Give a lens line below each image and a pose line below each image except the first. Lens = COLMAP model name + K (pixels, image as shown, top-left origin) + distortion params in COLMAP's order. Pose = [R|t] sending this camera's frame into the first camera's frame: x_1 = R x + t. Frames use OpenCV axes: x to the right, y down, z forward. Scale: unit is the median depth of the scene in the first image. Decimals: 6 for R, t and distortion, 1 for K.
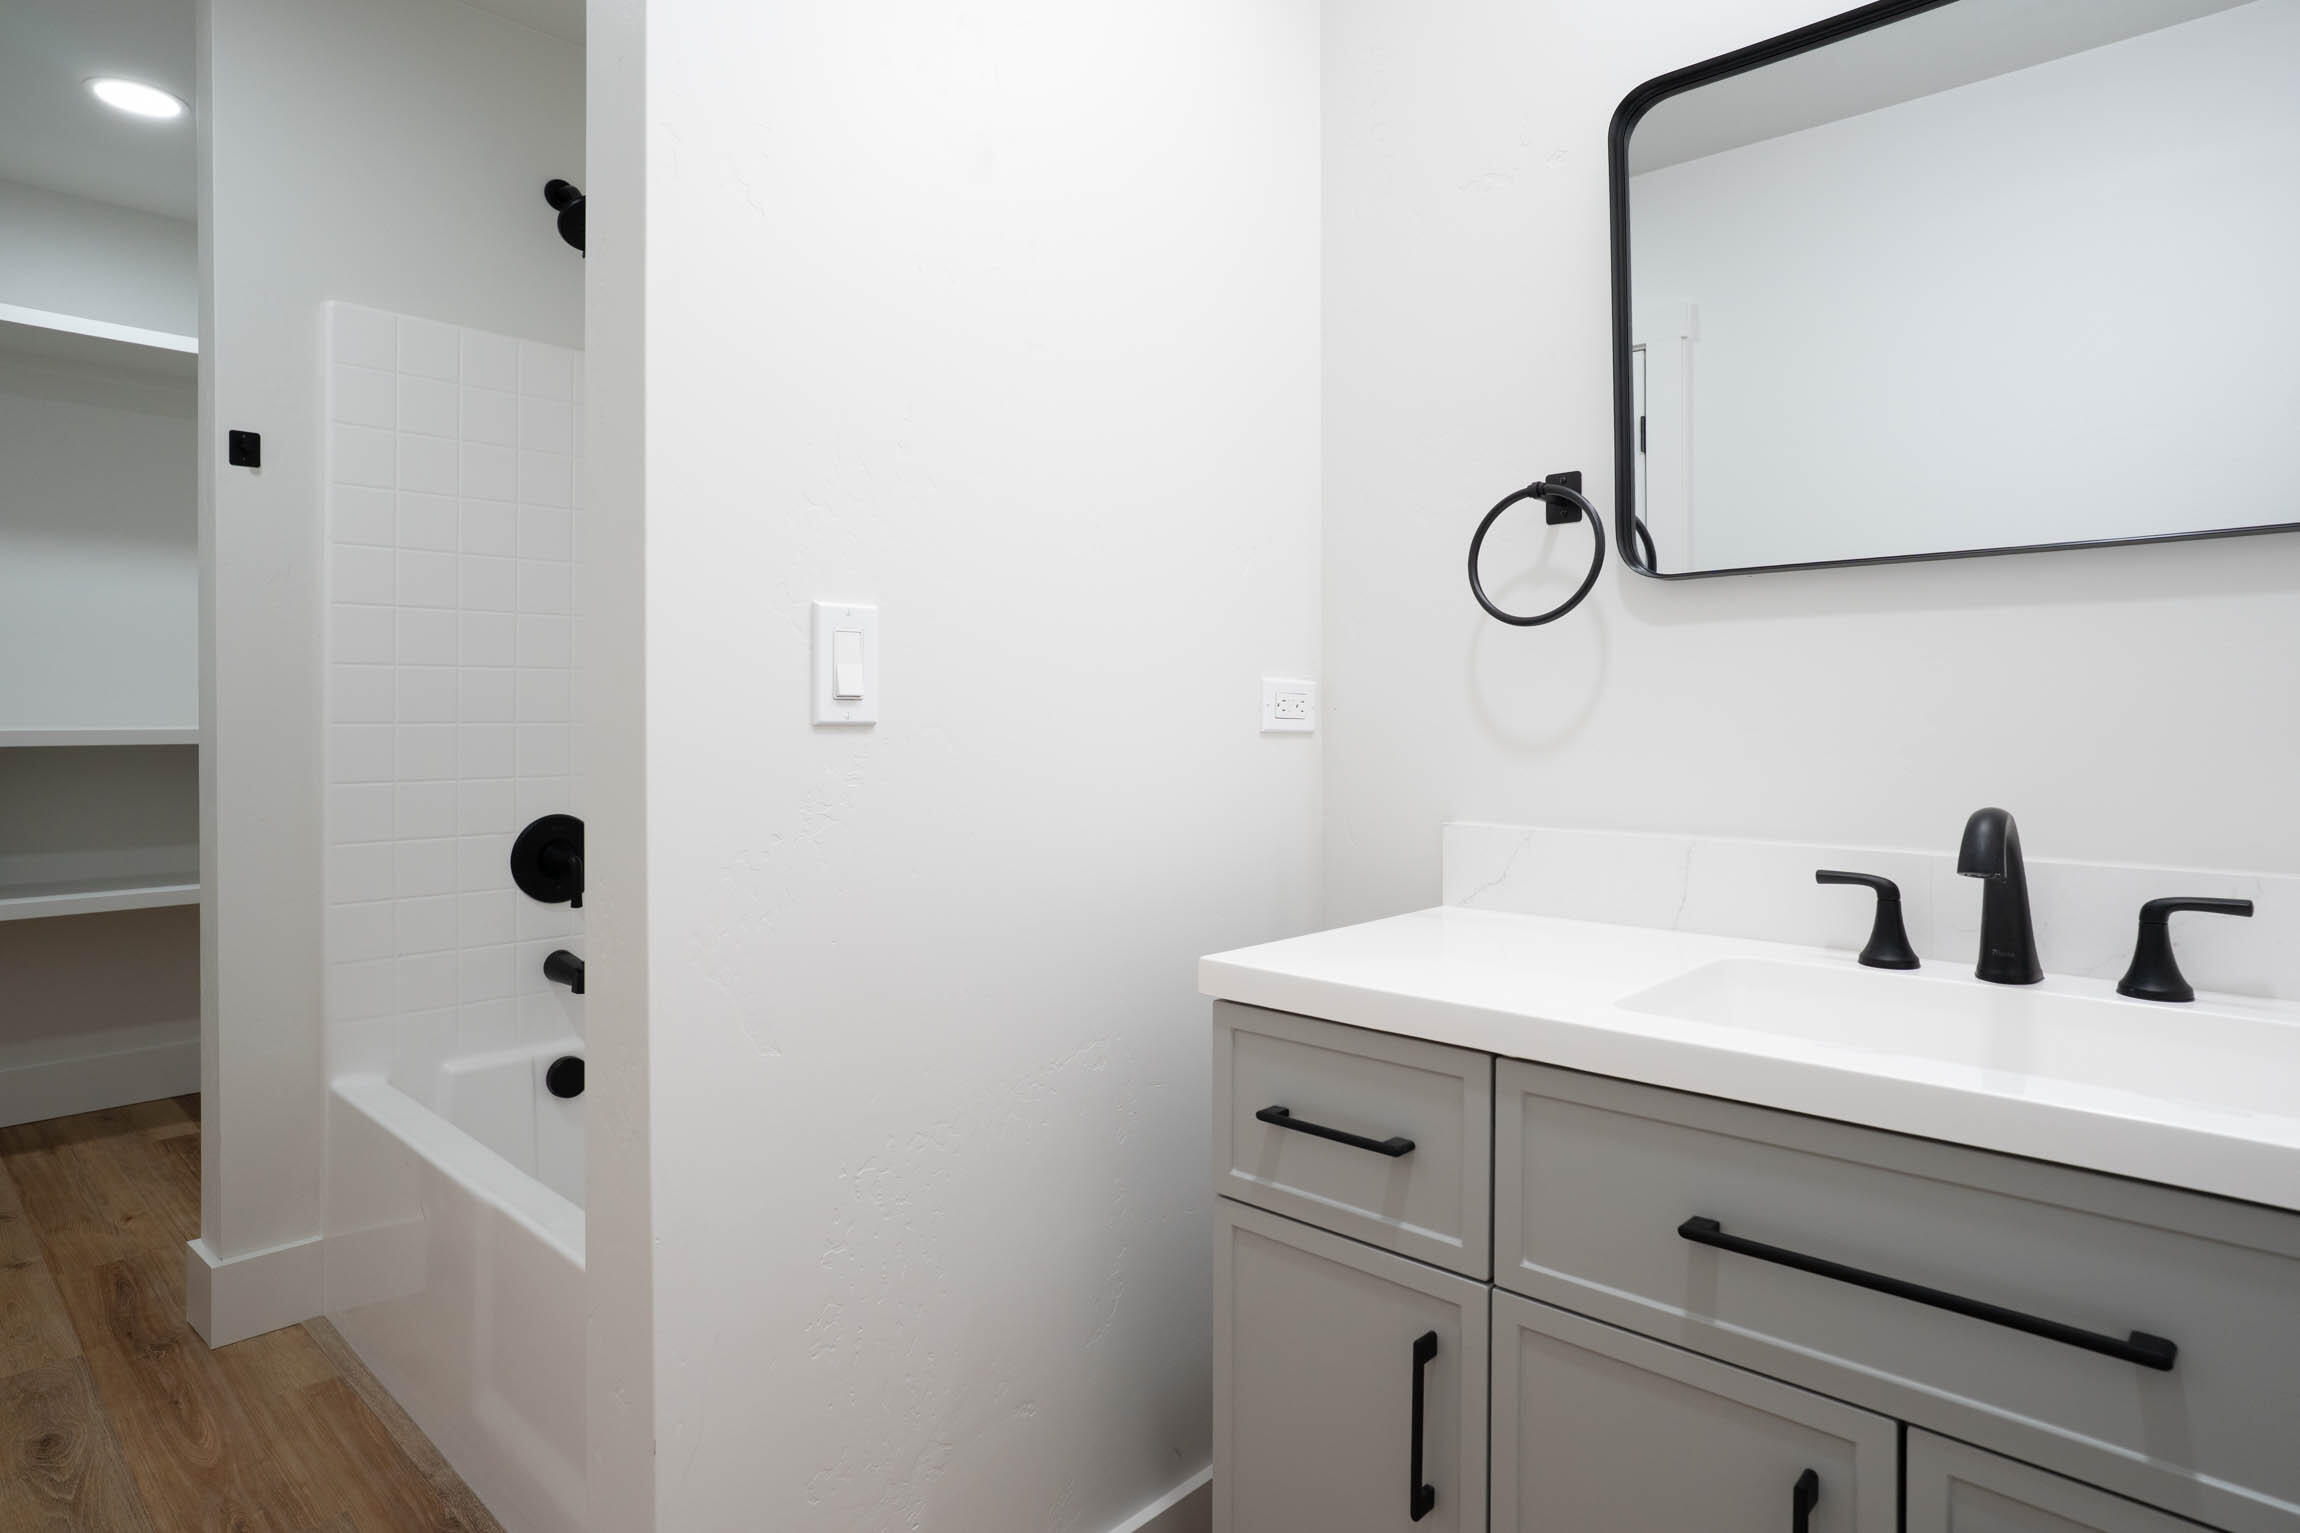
lens RADIAL K [[1267.1, 0, 1150.0], [0, 1267.1, 766.5], [0, 0, 1]] dist [-0.017436, 0.000495]
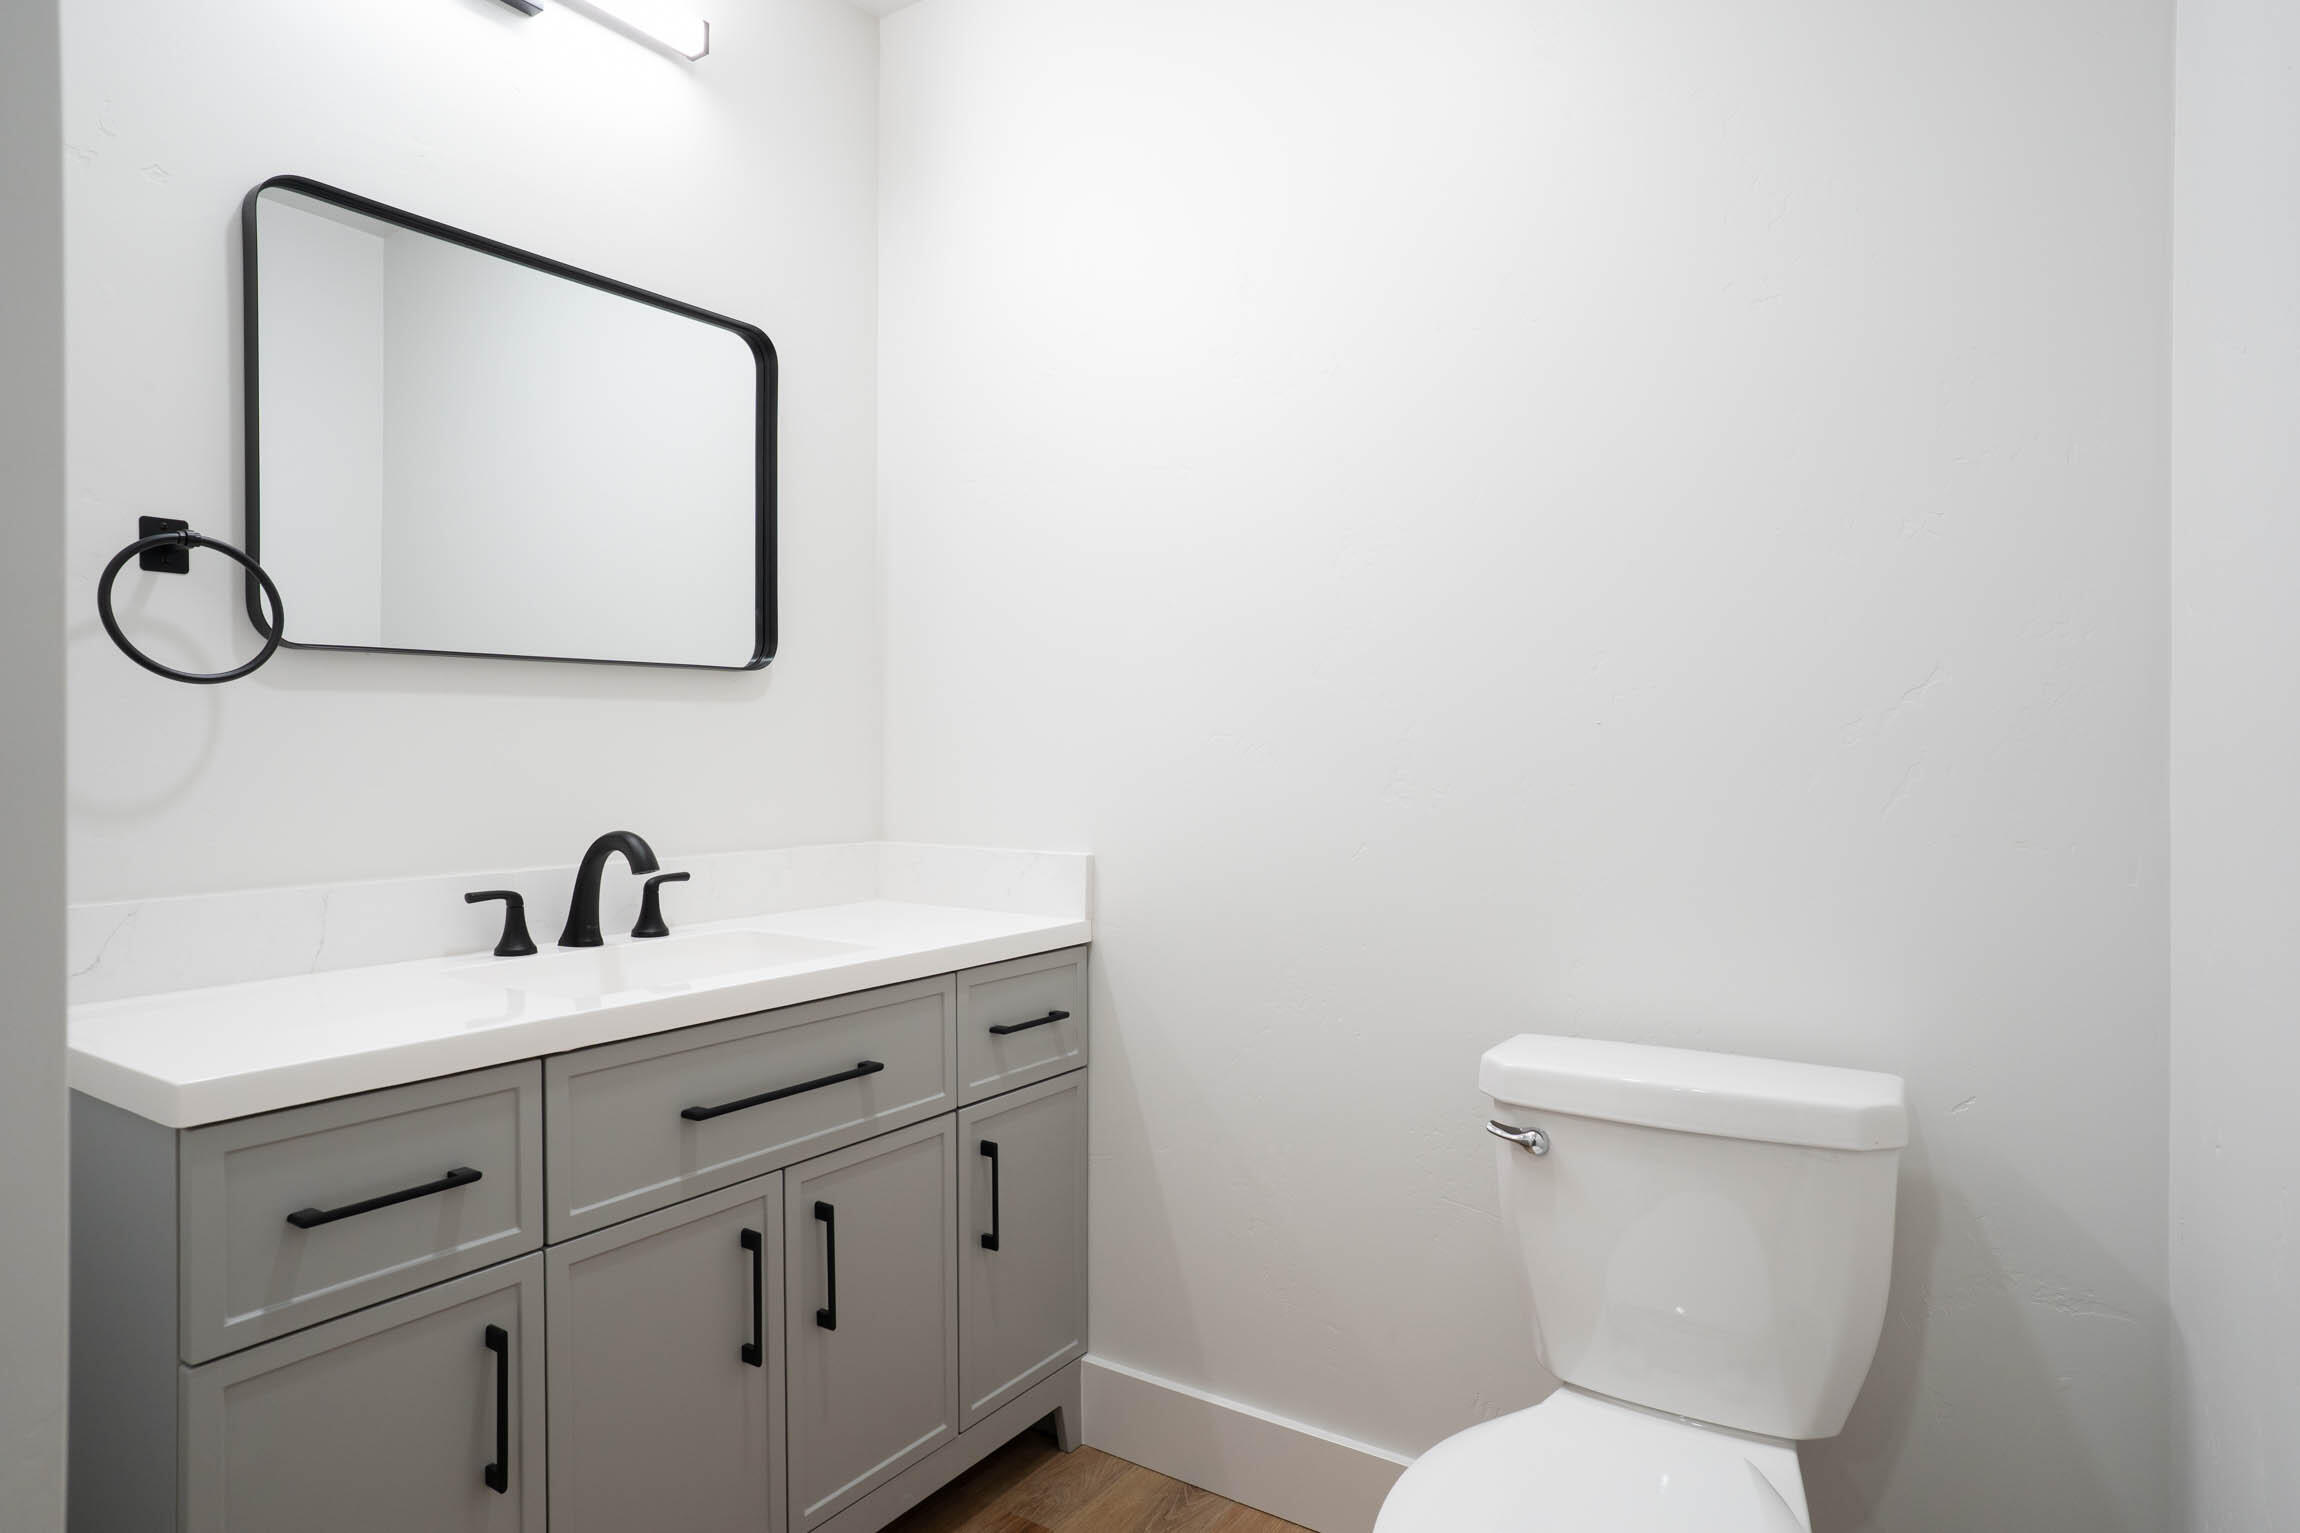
lens RADIAL K [[1267.1, 0, 1150.0], [0, 1267.1, 766.5], [0, 0, 1]] dist [-0.017436, 0.000495]
pose [[-0.154533, -0.012900, 0.987903, -0.962674], [0.032920, 0.999292, 0.018198, -0.055145], [-0.987439, 0.035334, -0.153999, 0.557774]]
